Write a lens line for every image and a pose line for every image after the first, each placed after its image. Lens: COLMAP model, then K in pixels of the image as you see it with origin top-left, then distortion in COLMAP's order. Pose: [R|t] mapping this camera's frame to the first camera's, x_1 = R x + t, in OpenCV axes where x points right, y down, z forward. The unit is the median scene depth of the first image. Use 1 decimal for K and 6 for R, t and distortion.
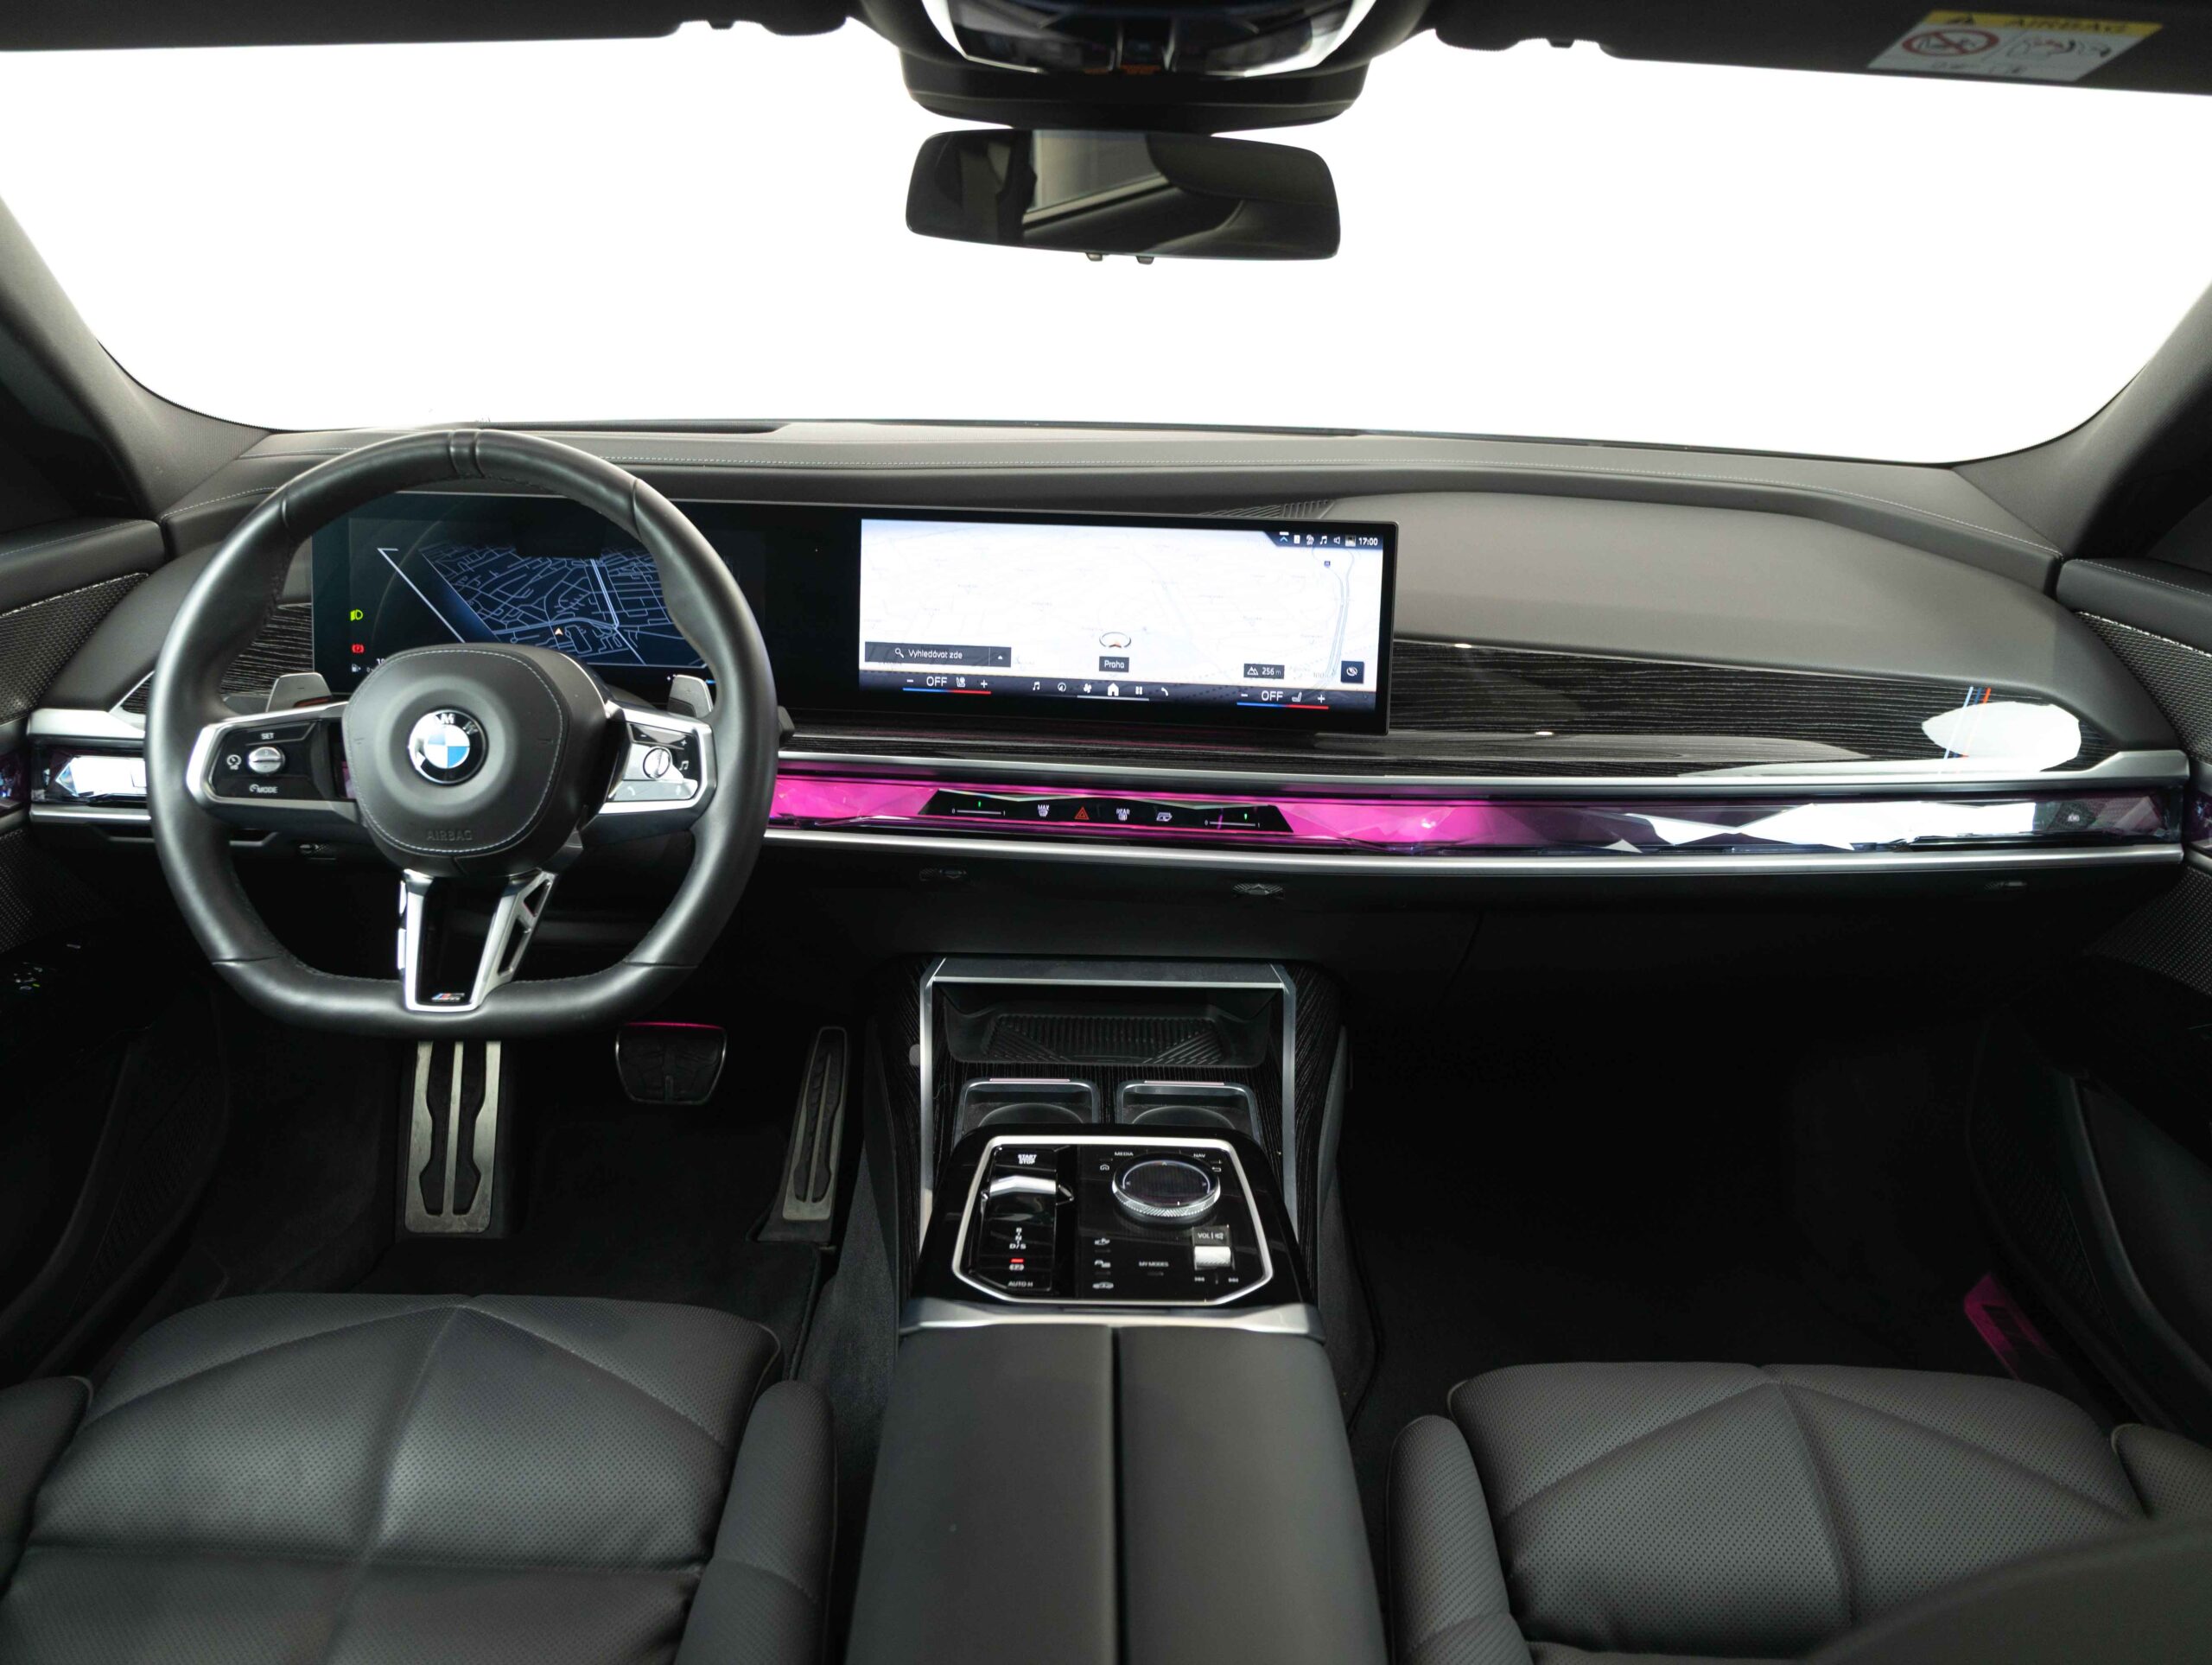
lens RADIAL K [[1826.2, 0, 1155.6], [0, 1826.2, 787.2], [0, 0, 1]] dist [-0.006676, -0.014242]
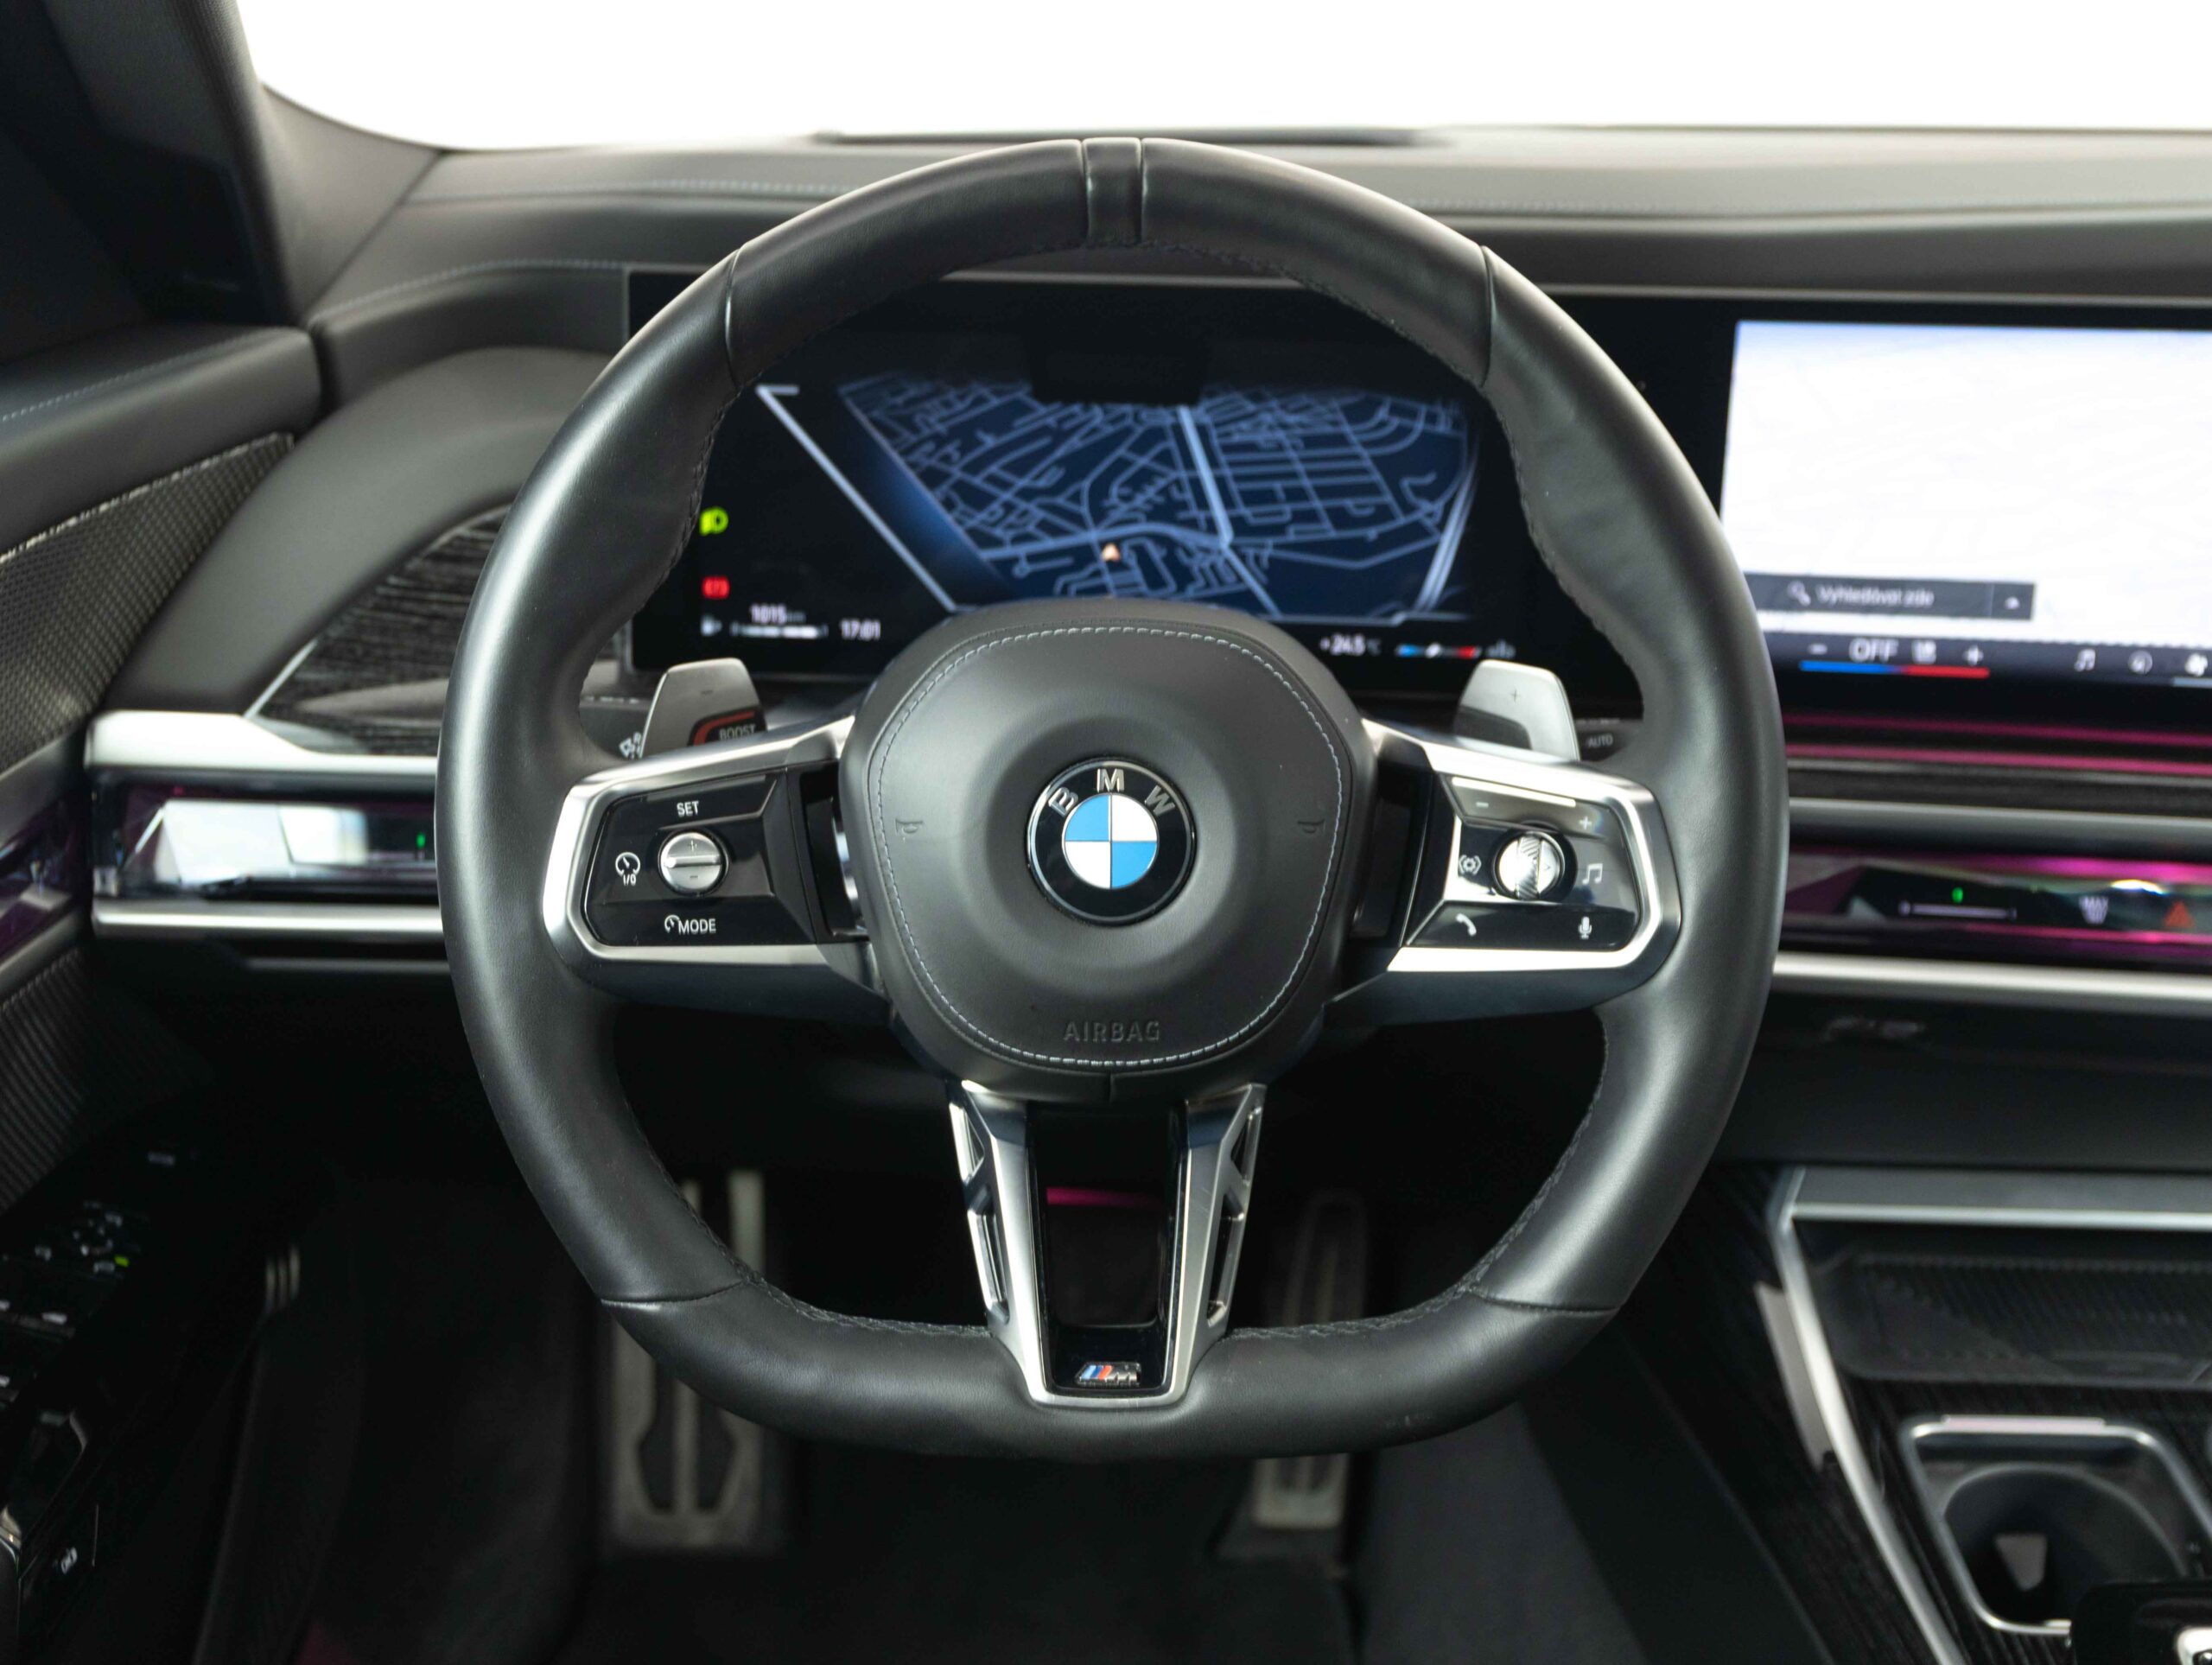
lens RADIAL K [[2388.8, 0, 1100.3], [0, 2388.8, 824.6], [0, 0, 1]] dist [0.022109, 0.000000]
pose [[0.999768, -0.001198, -0.021486, -0.323446], [0.002857, 0.997000, 0.077351, -0.062708], [0.021329, -0.077394, 0.996772, 0.341570]]
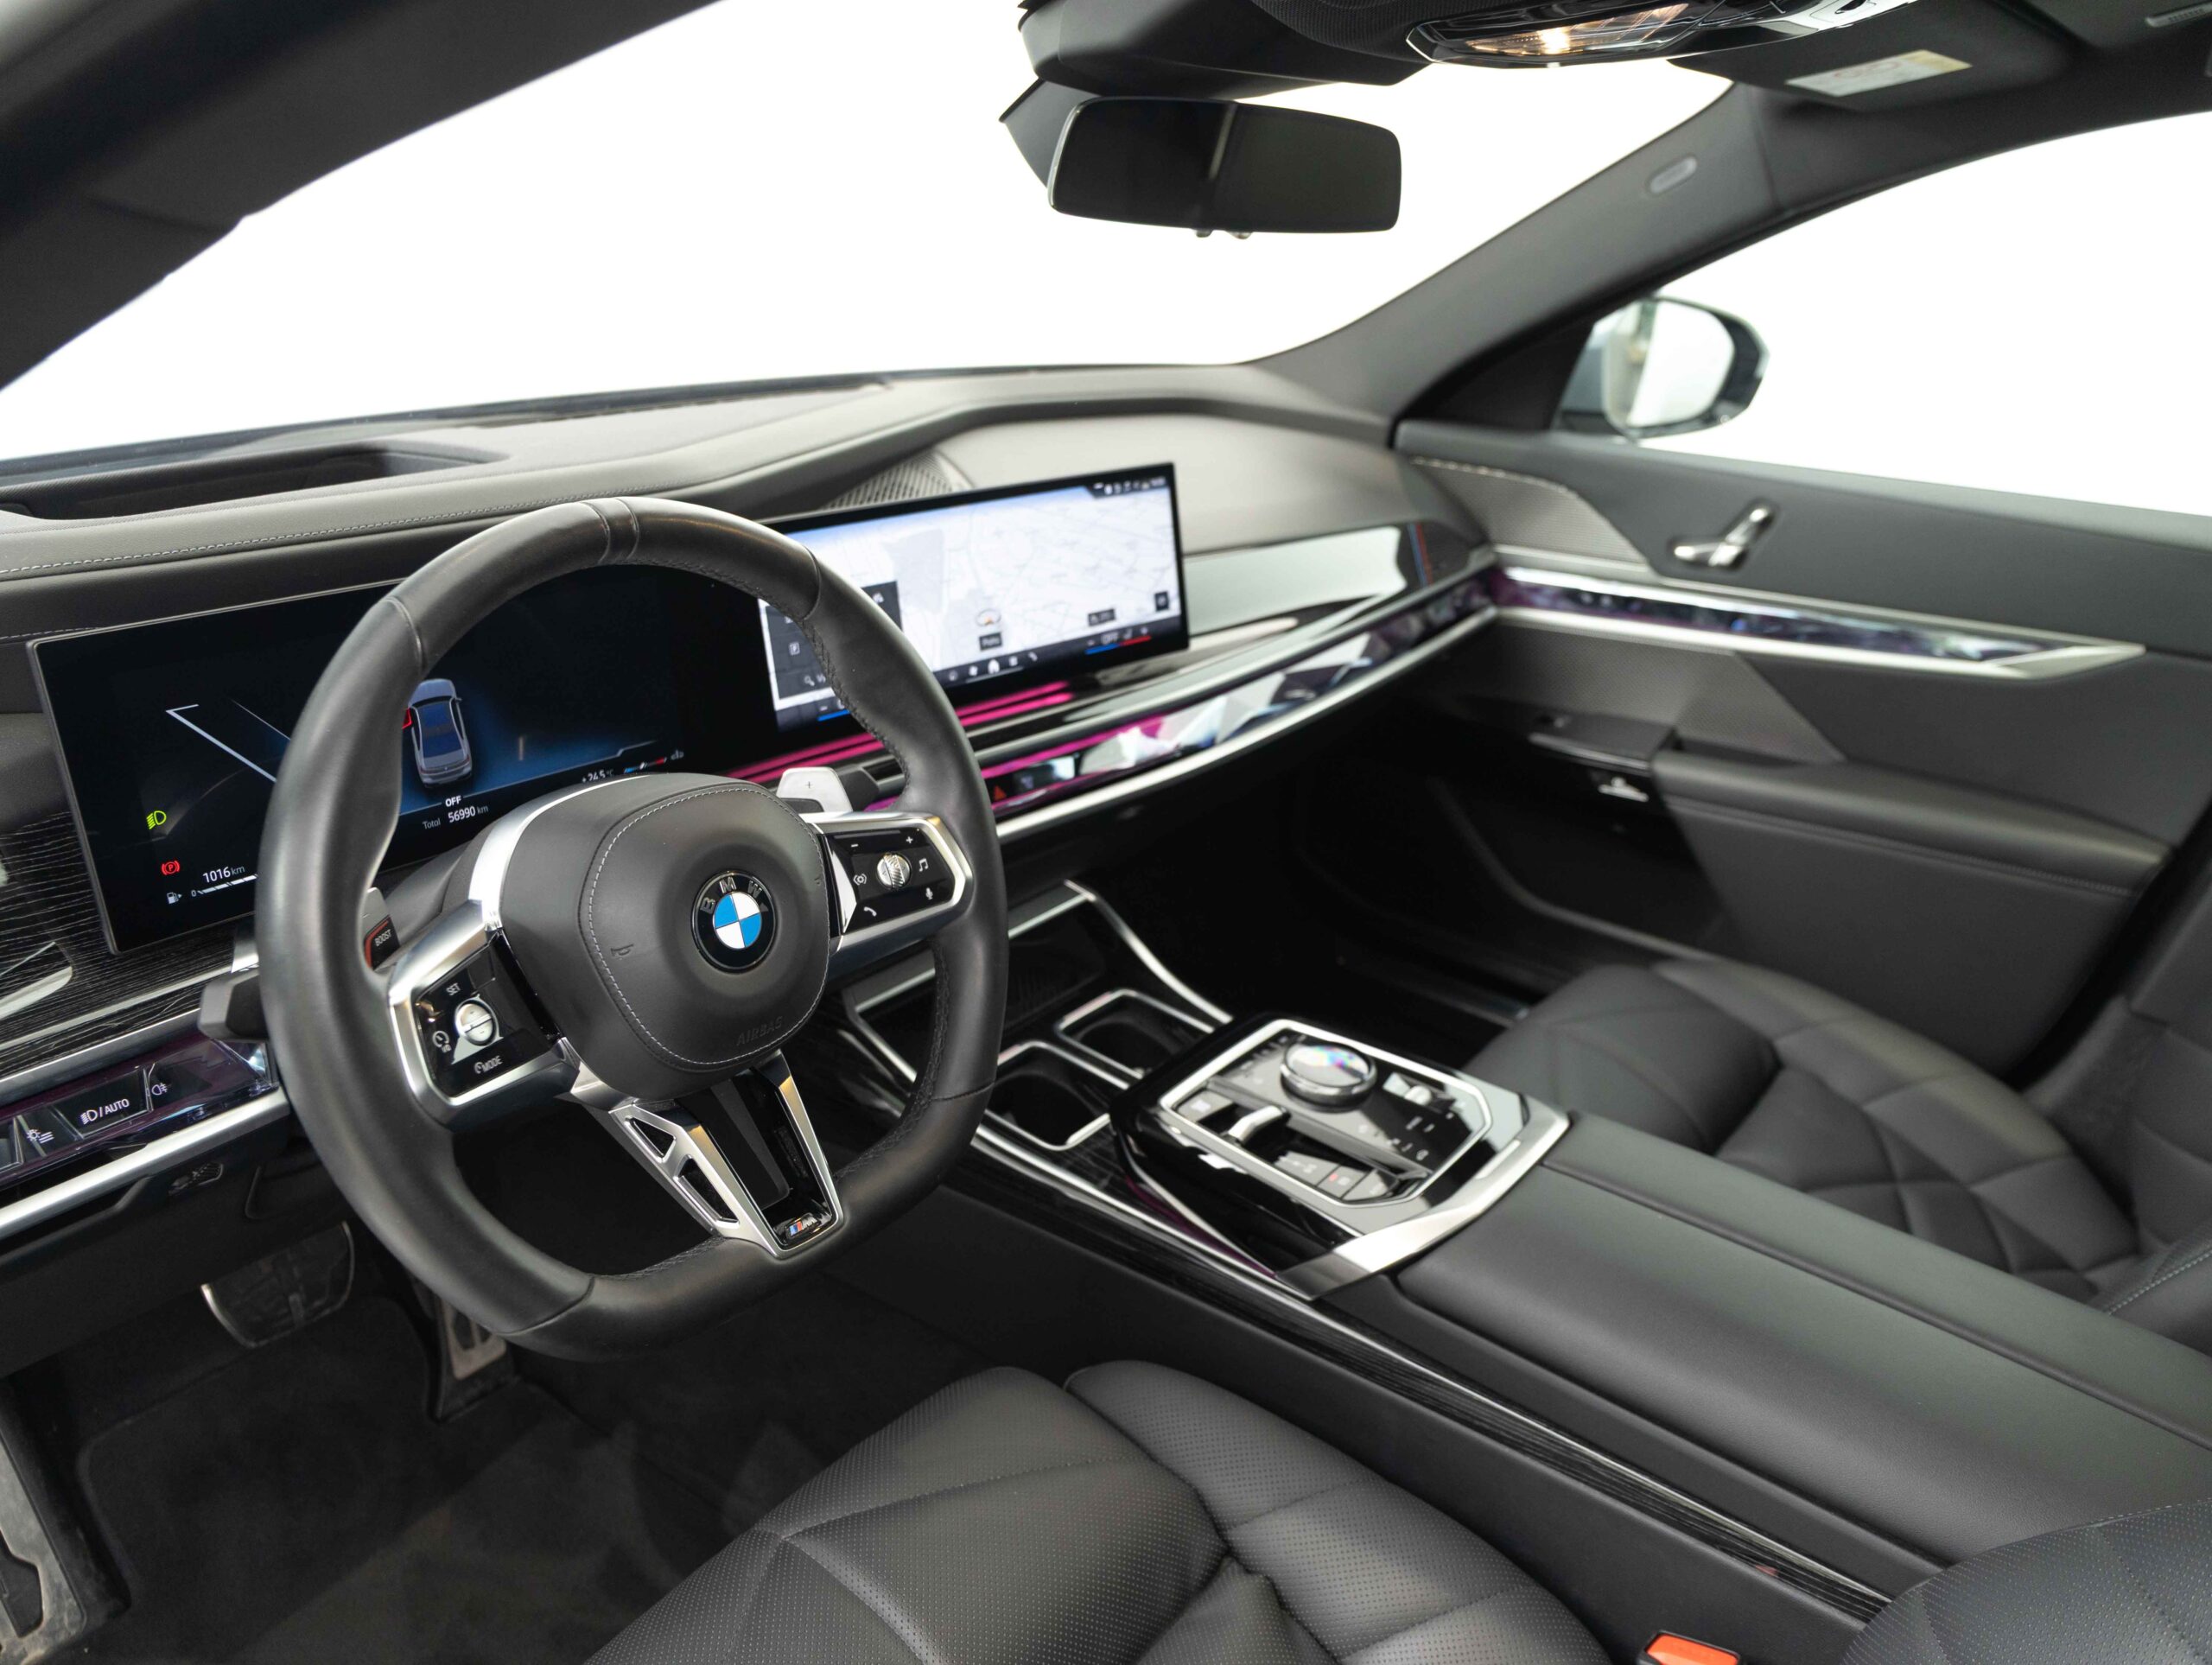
lens RADIAL K [[1584.2, 0, 1087.9], [0, 1584.2, 818.8], [0, 0, 1]] dist [0.007123, 0.001859]
pose [[0.636194, -0.294890, 0.712950, -0.640951], [0.211870, 0.955323, 0.206081, -0.143018], [-0.741868, 0.019945, 0.670249, 0.380792]]
